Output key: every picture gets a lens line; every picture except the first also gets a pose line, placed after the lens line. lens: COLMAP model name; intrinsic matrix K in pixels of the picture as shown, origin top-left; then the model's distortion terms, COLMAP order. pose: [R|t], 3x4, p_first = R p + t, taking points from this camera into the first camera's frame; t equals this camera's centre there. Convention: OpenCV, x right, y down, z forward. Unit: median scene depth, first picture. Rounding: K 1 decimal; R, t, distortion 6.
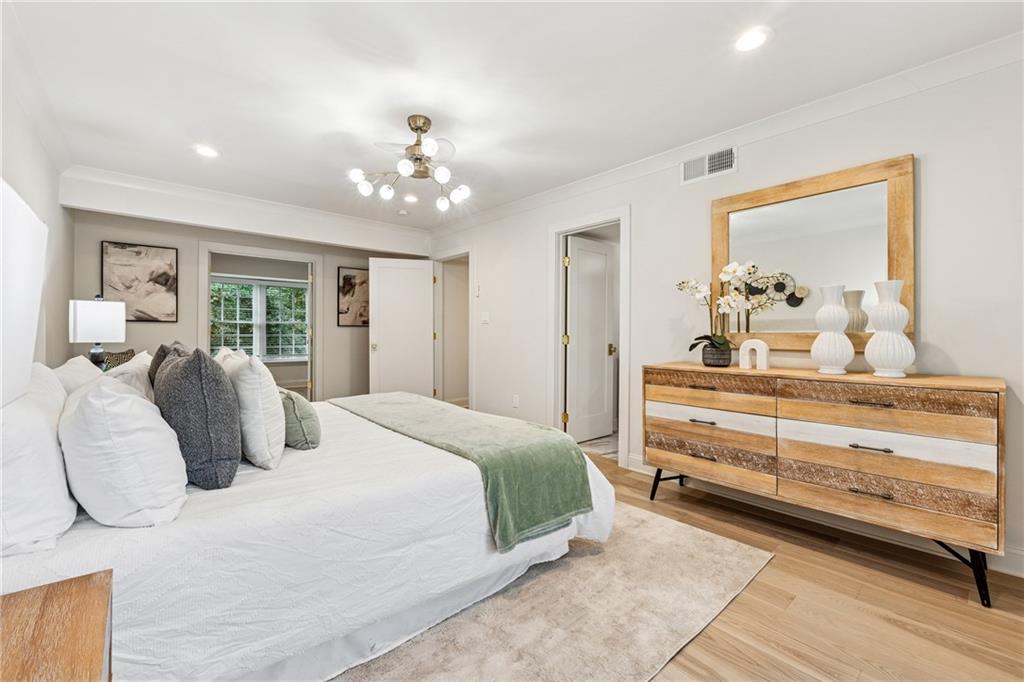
lens RADIAL K [[432.2, 0, 509.0], [0, 432.2, 332.5], [0, 0, 1]] dist [-0.016633, -0.000191]
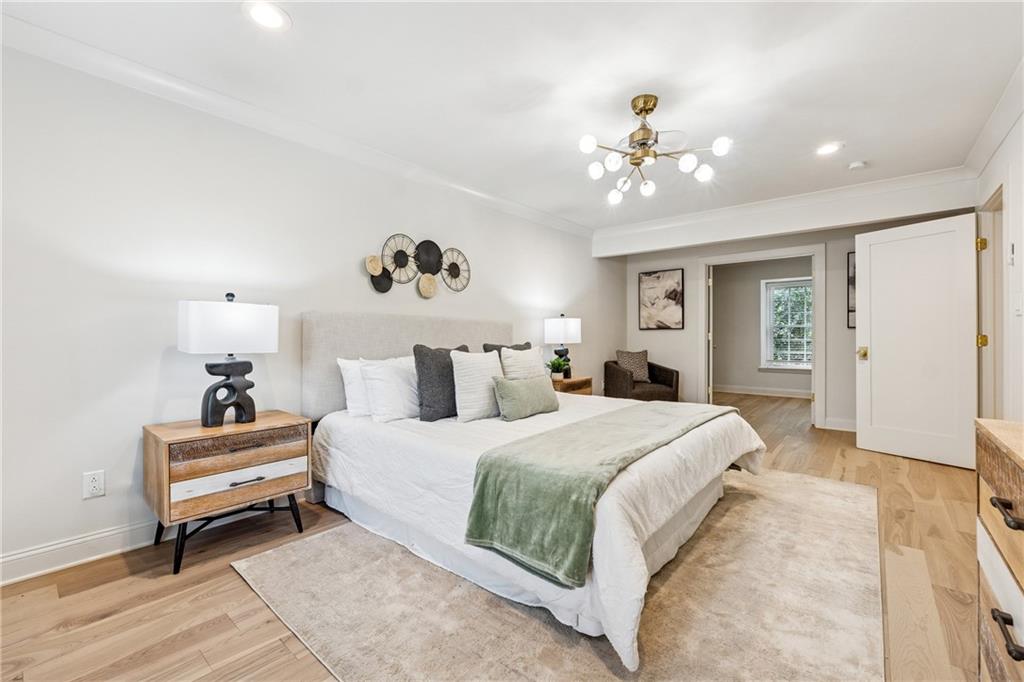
lens RADIAL K [[432.2, 0, 508.5], [0, 432.2, 338.9], [0, 0, 1]] dist [-0.016633, -0.000191]
pose [[0.131114, -0.006083, -0.991349, 0.376373], [0.006234, 0.999966, -0.005311, 0.007552], [0.991348, -0.005484, 0.131147, 0.349697]]
